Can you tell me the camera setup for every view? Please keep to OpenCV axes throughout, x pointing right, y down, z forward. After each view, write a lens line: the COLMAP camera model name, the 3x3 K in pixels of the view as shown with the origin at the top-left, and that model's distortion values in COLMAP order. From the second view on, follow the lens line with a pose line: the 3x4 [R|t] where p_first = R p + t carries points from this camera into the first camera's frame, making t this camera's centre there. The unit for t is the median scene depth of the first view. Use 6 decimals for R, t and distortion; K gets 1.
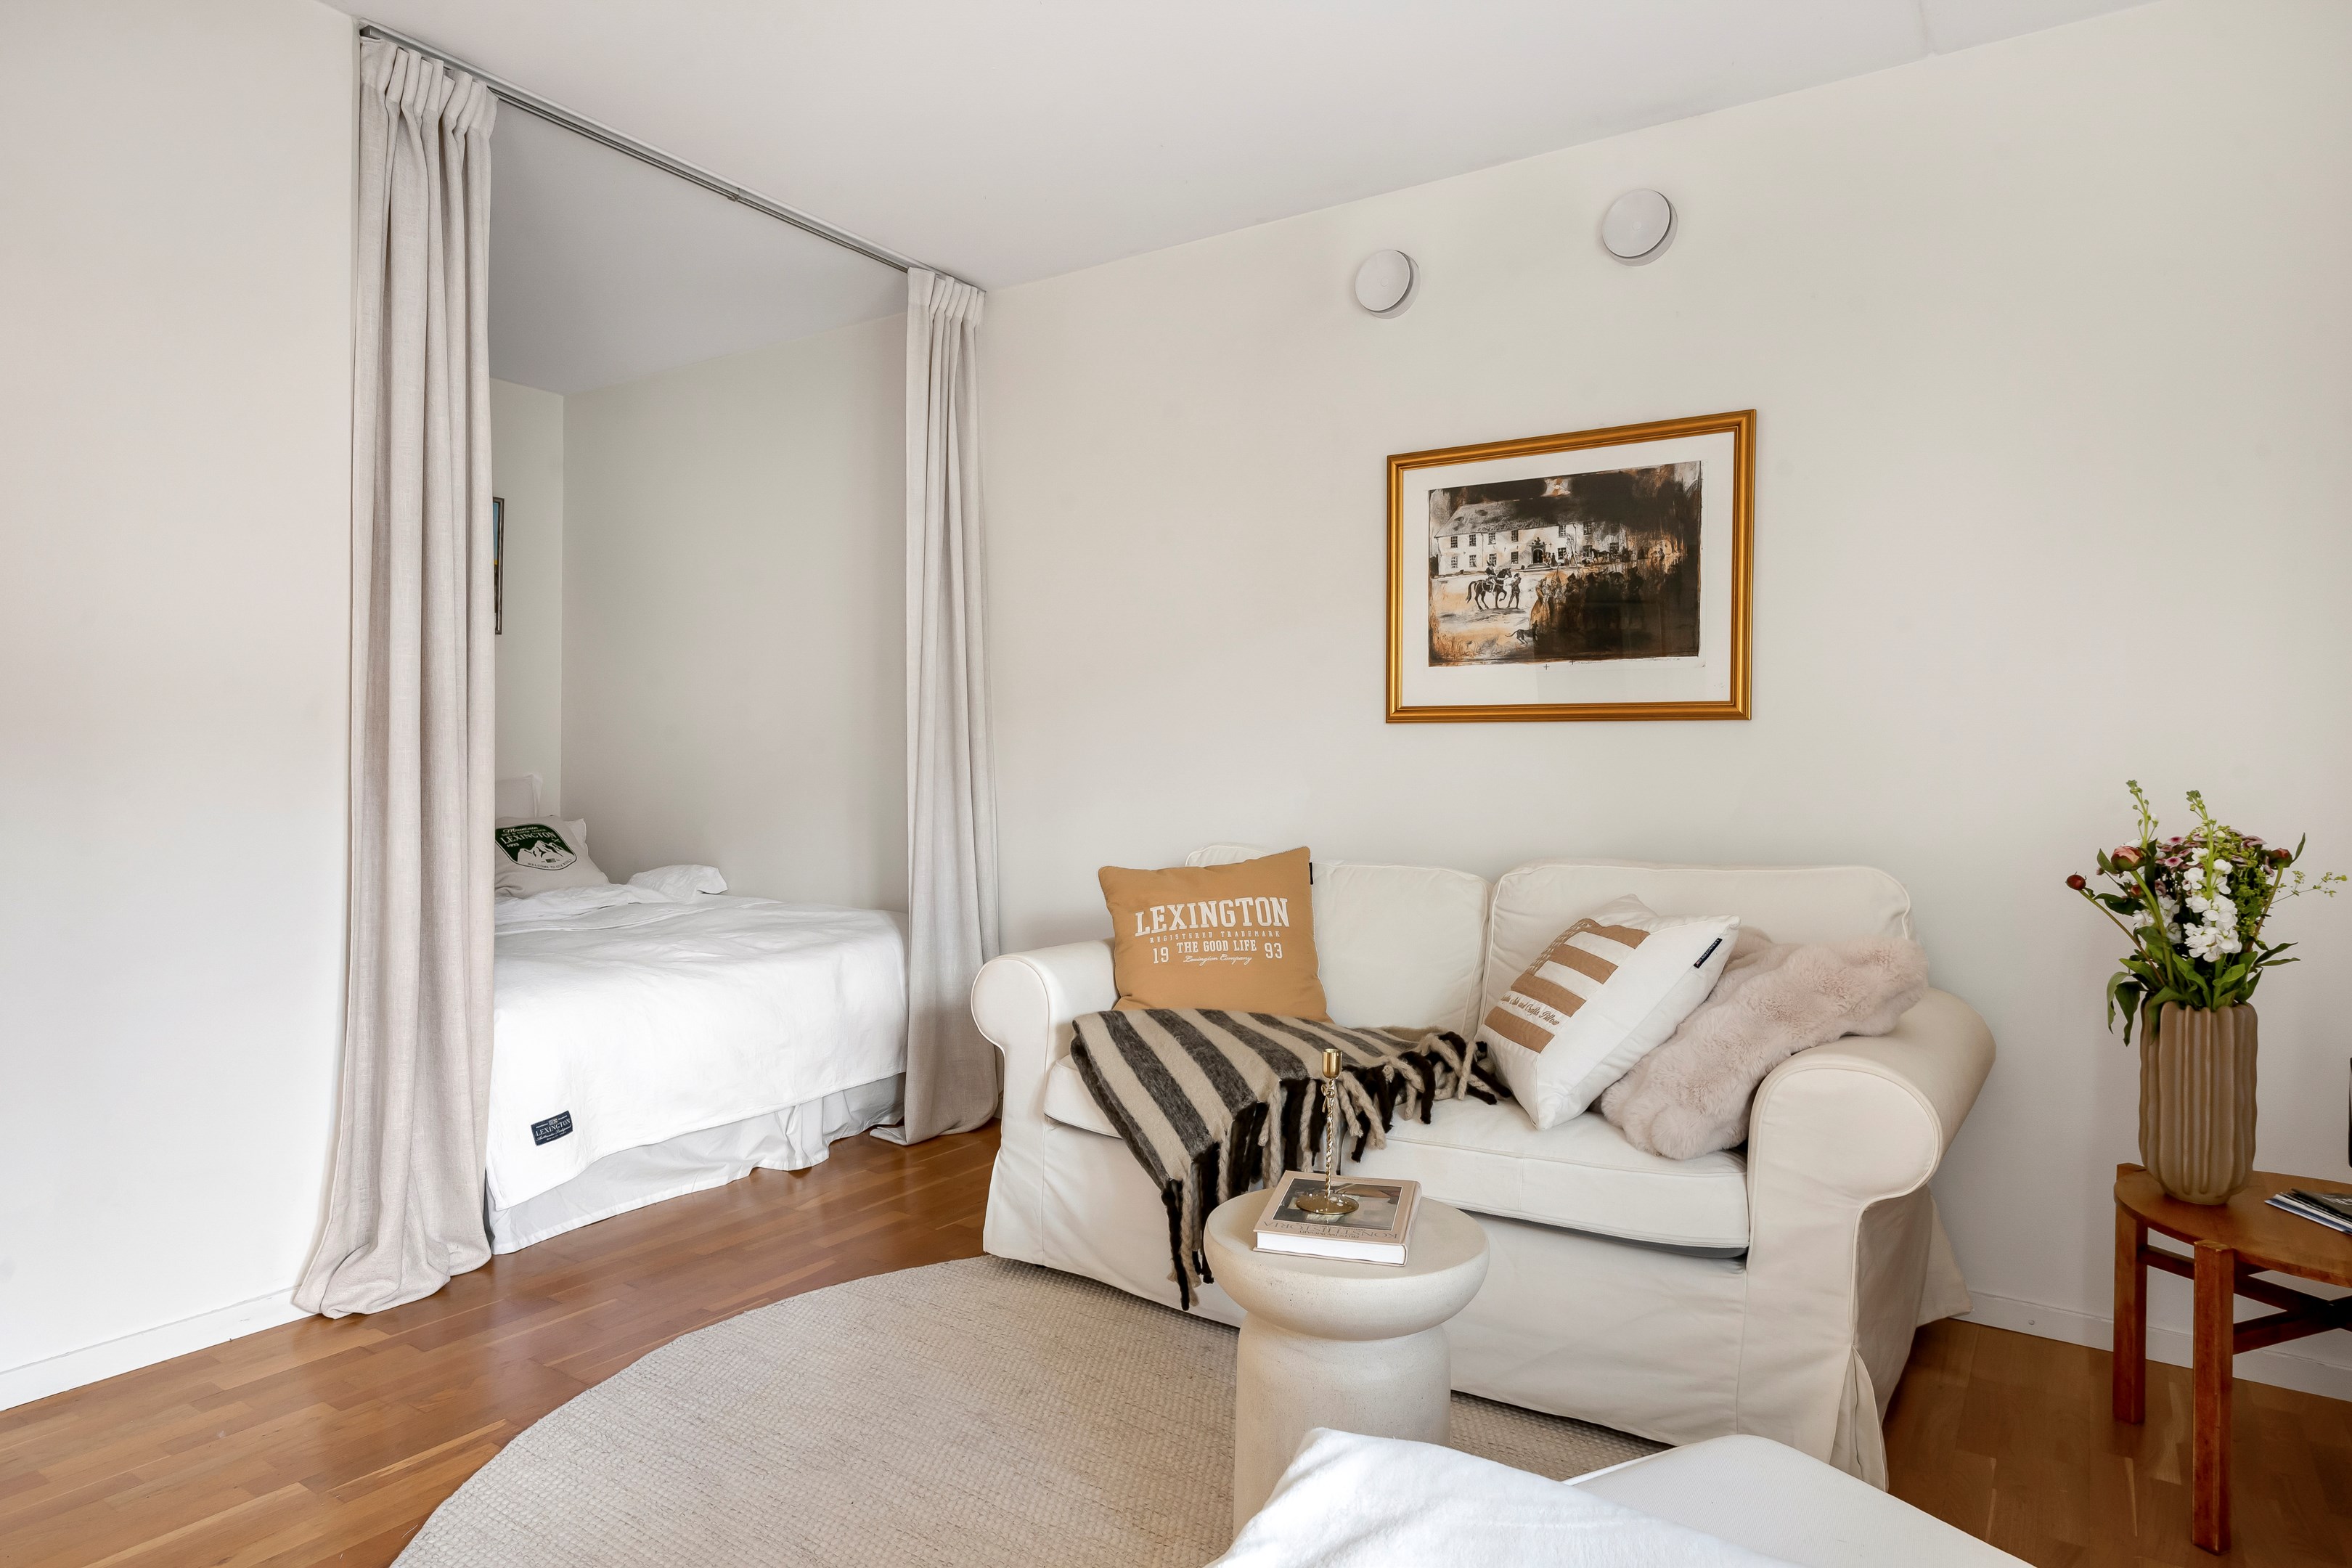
lens RADIAL K [[1347.2, 0, 1230.9], [0, 1347.2, 781.9], [0, 0, 1]] dist [0.006356, -0.000322]
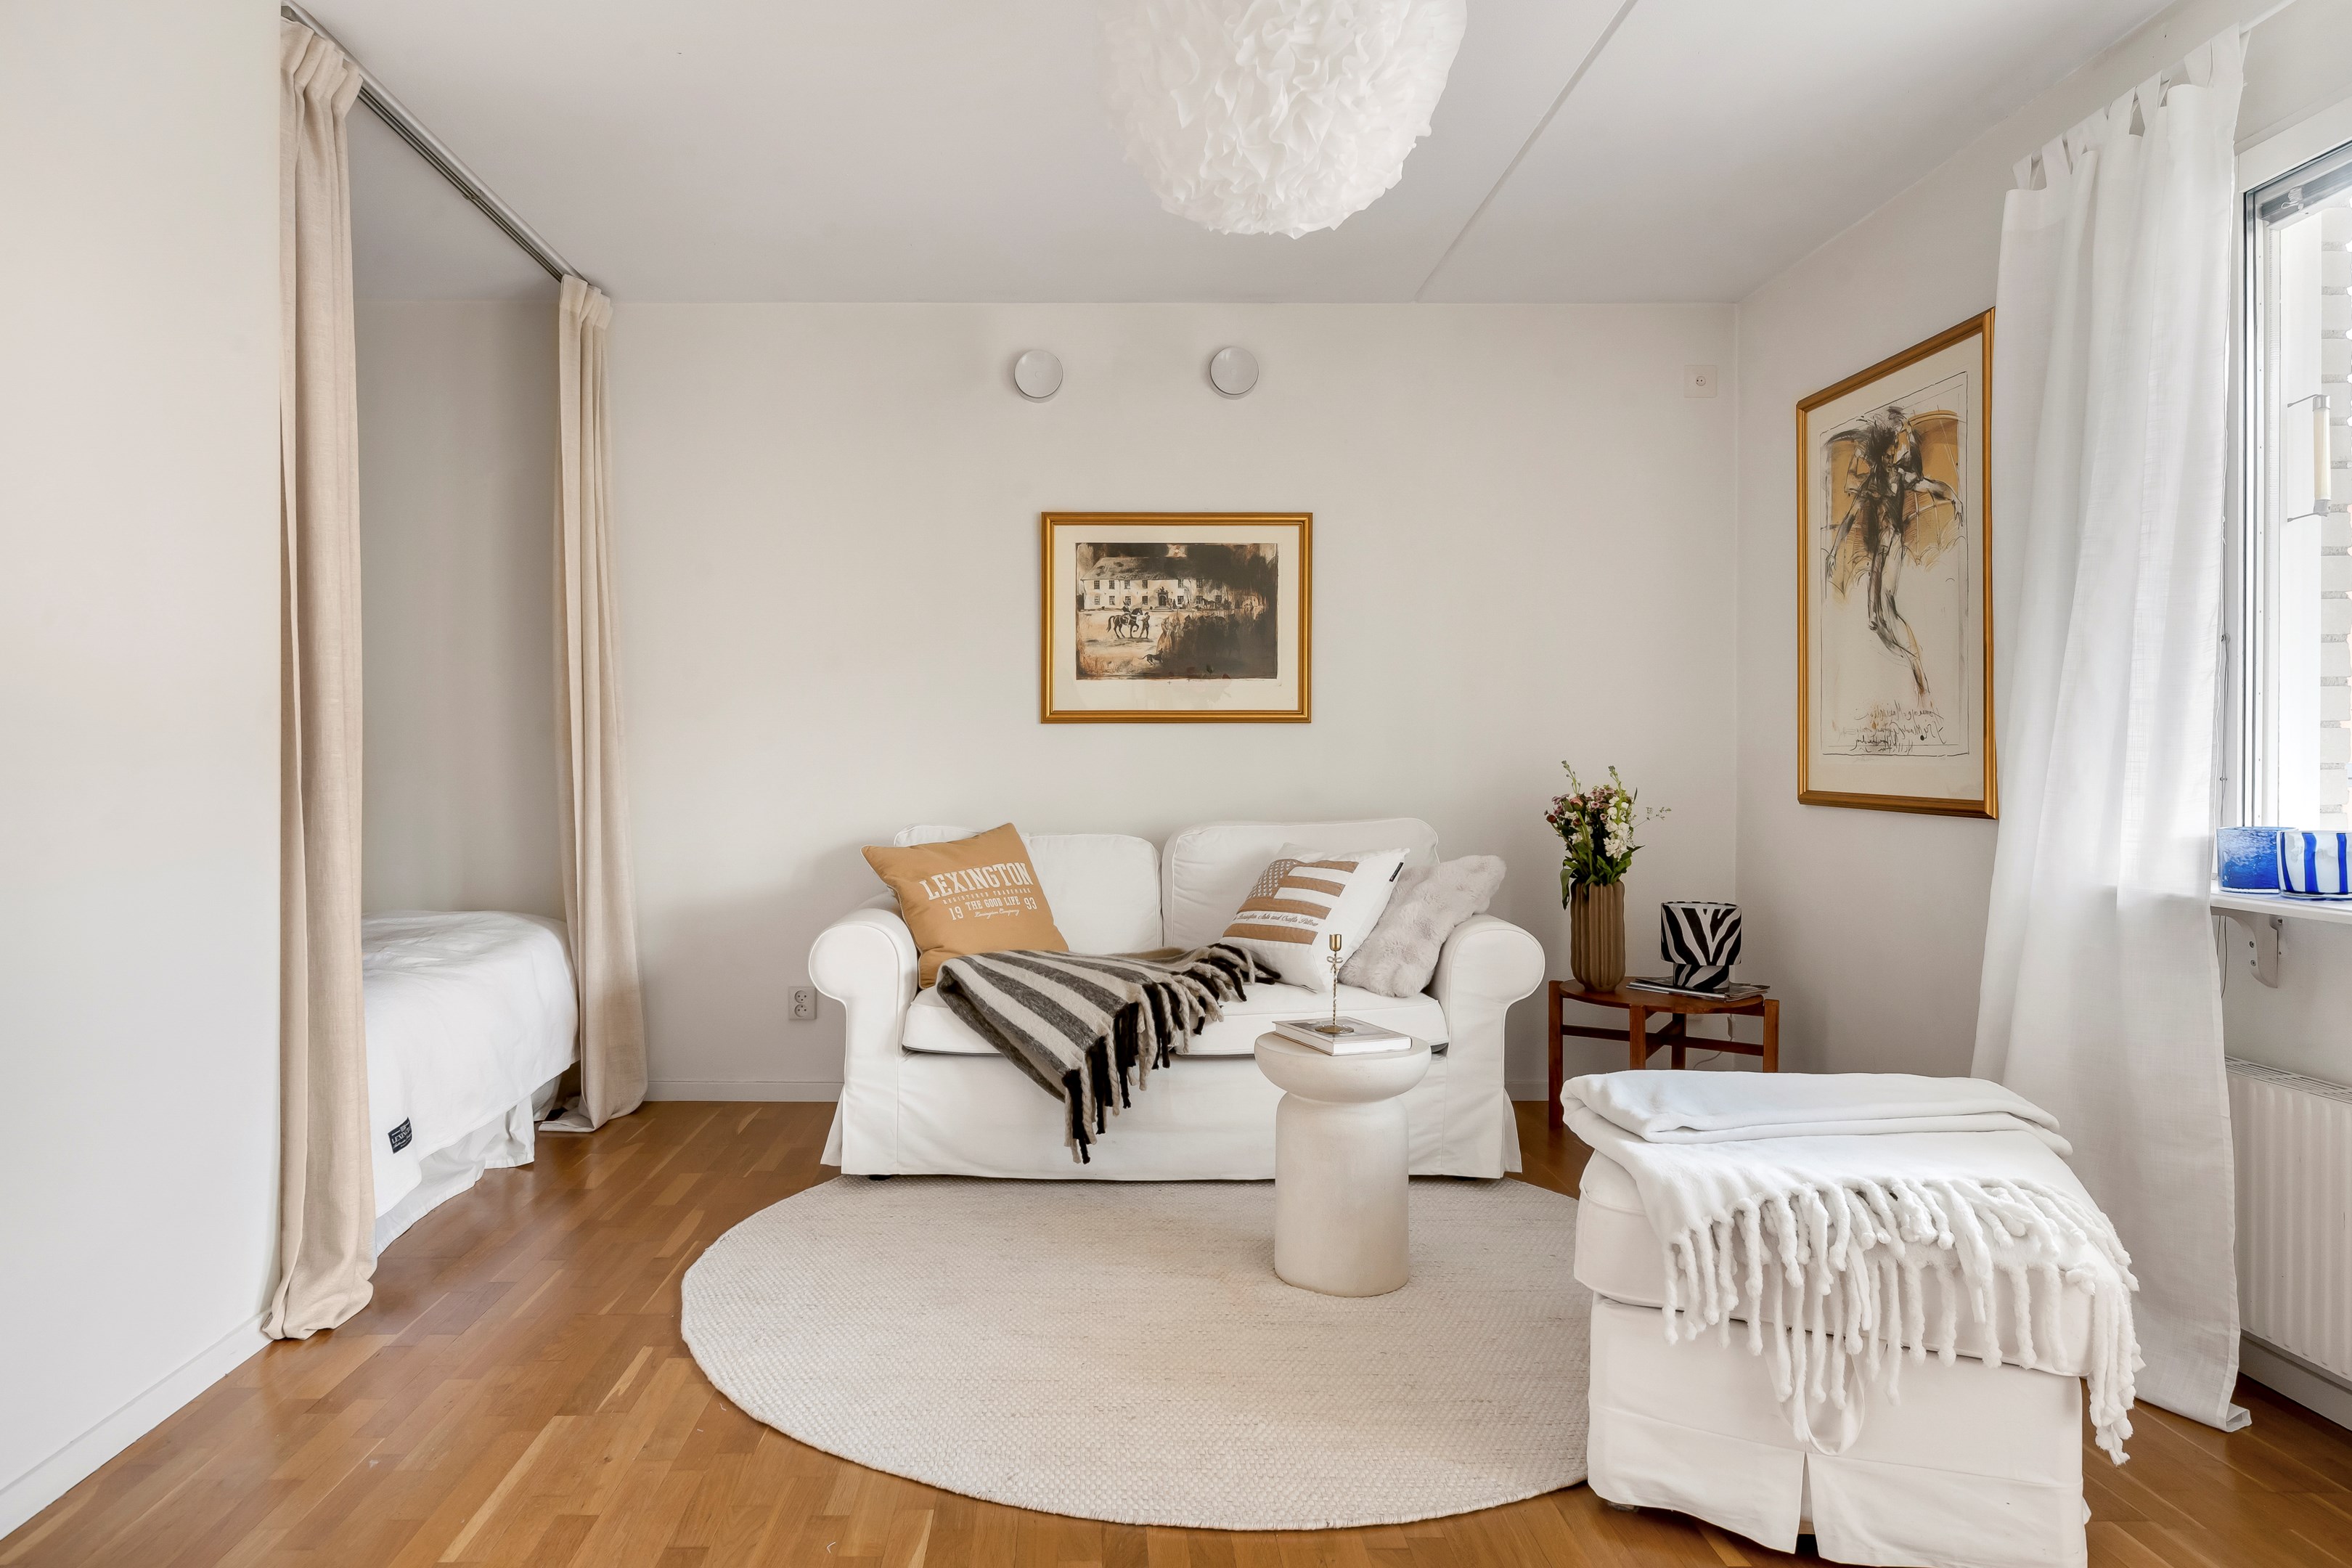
lens RADIAL K [[1388.8, 0, 1134.4], [0, 1388.8, 776.1], [0, 0, 1]] dist [0.006832, -0.014203]
pose [[0.825609, -0.020162, 0.563883, -0.590883], [0.017172, 0.999796, 0.010607, -0.007155], [-0.563982, 0.000926, 0.825787, -0.134085]]
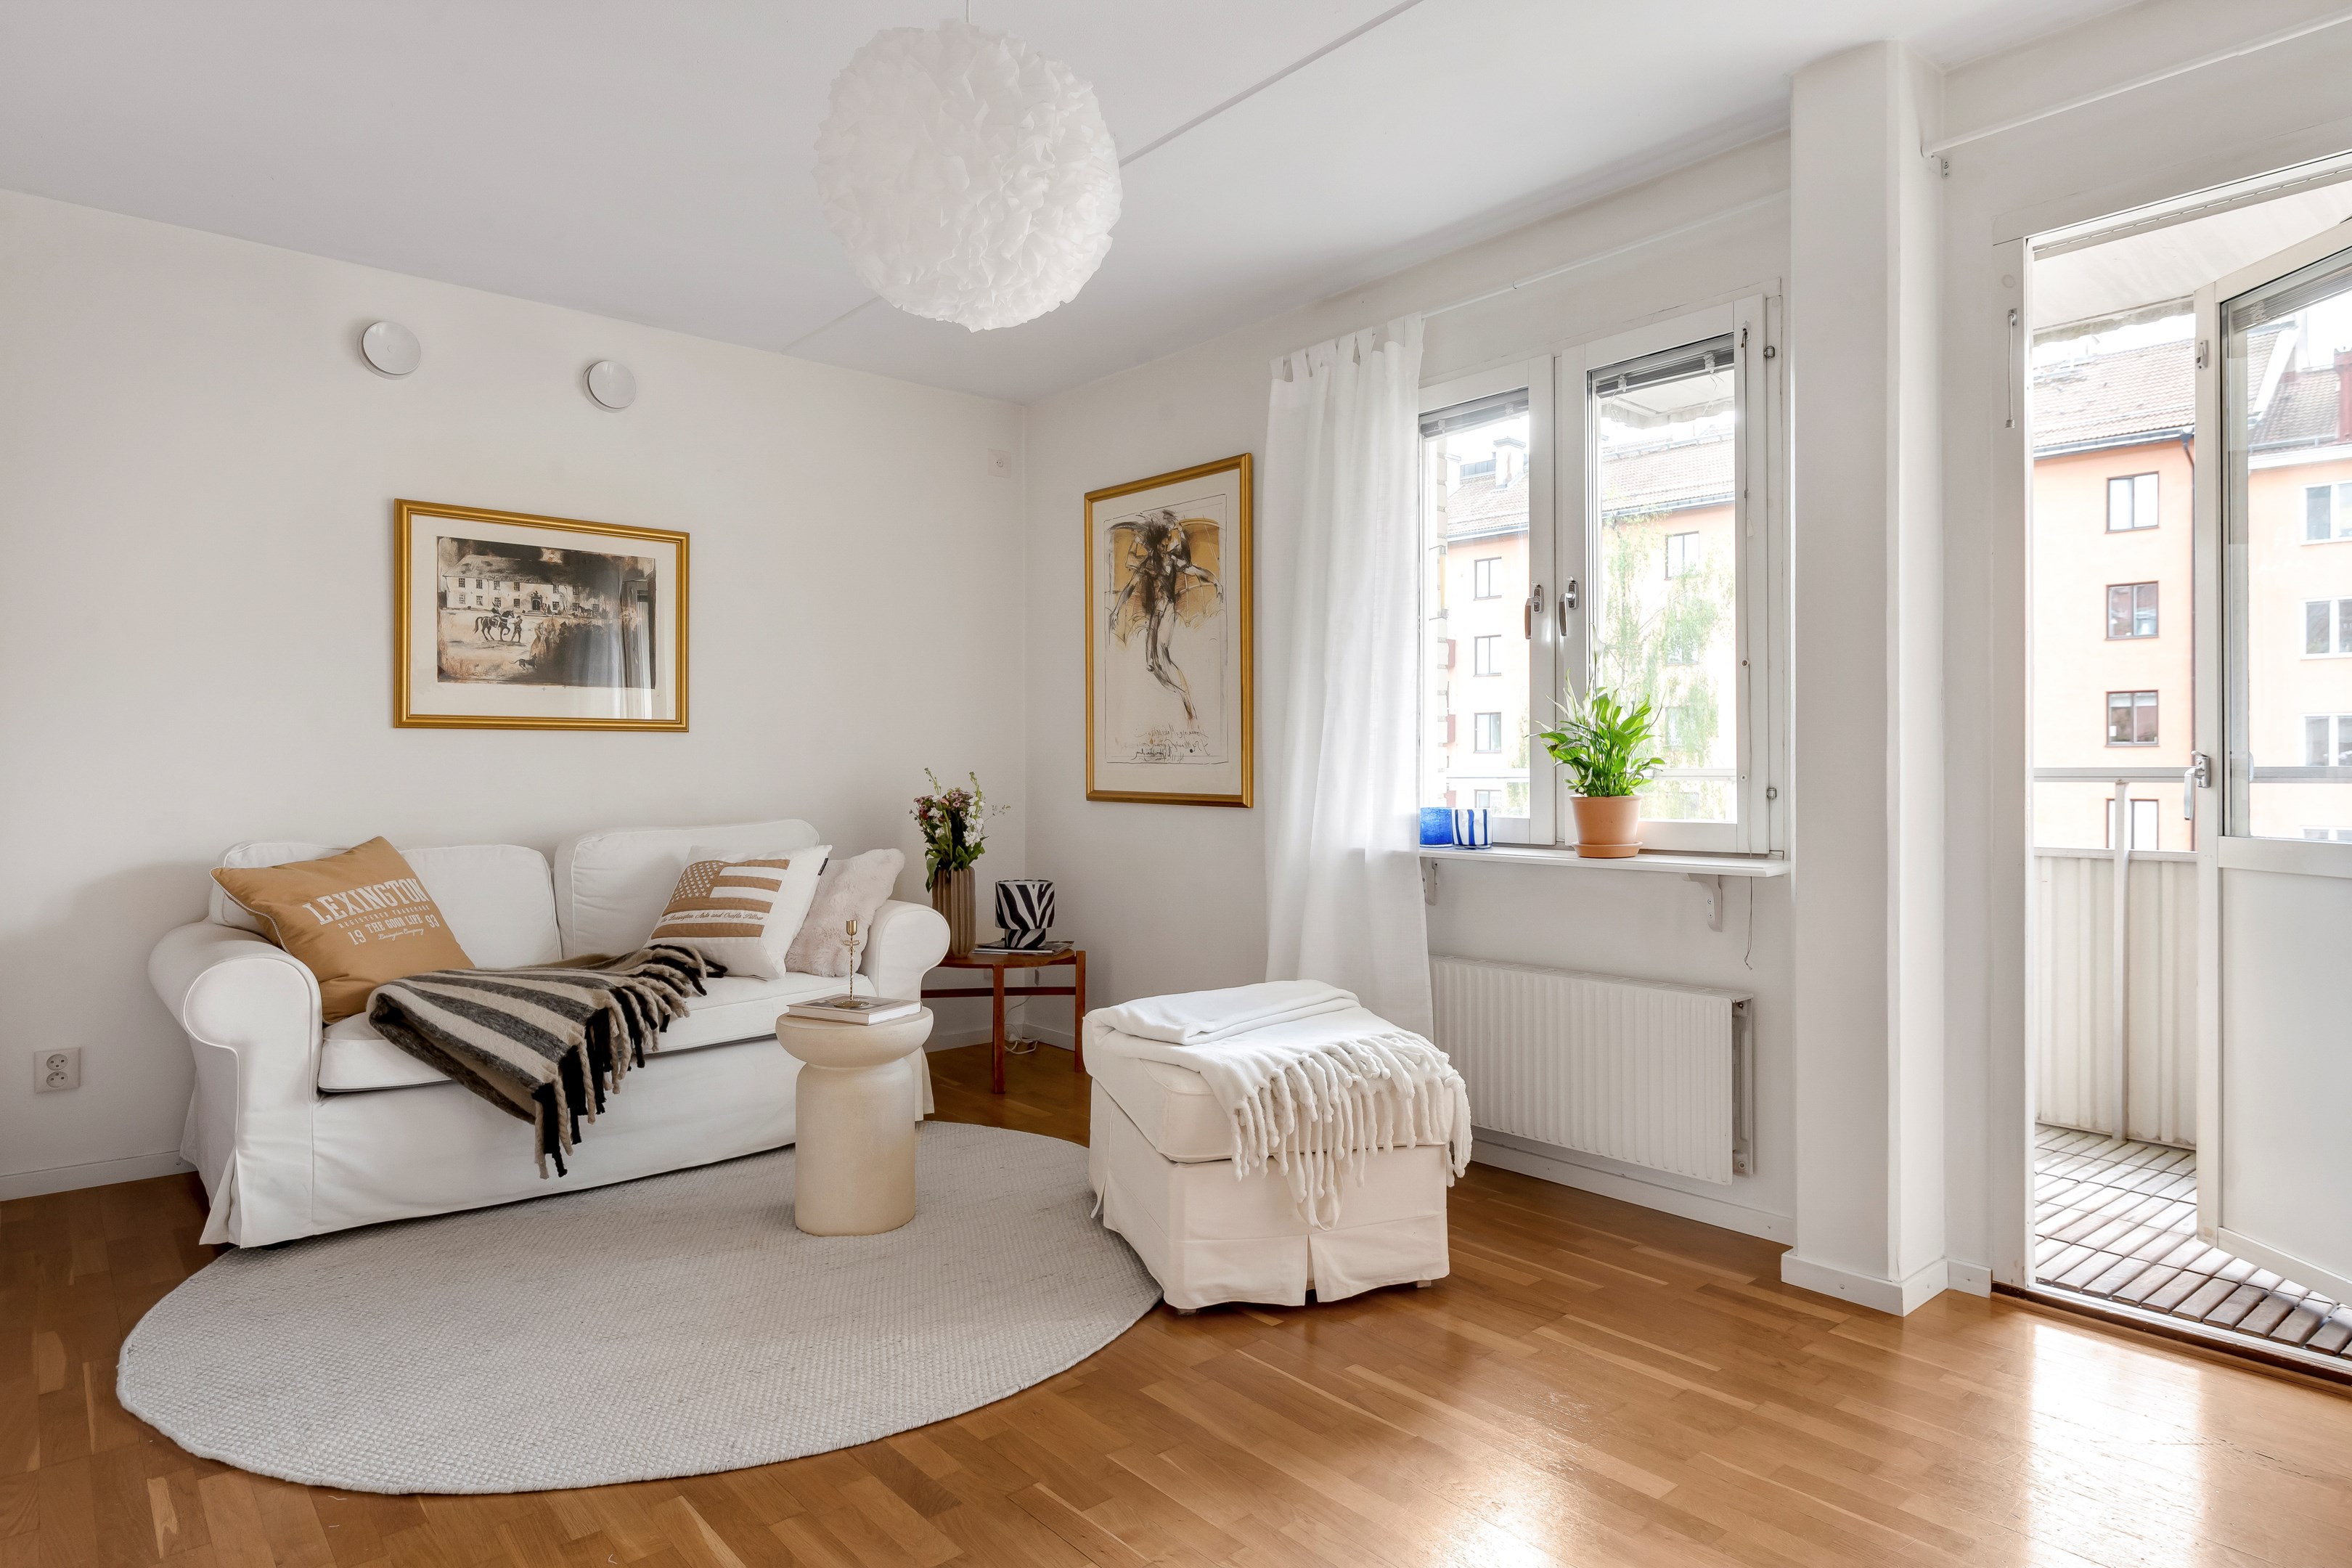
lens RADIAL K [[1277.7, 0, 1176.0], [0, 1277.7, 784.0], [0, 0, 1]] dist [-0.000523, -0.002206]
pose [[0.275664, -0.026349, 0.960893, -0.819758], [0.014732, 0.999623, 0.023185, -0.011682], [-0.961141, 0.007764, 0.275948, 0.051958]]
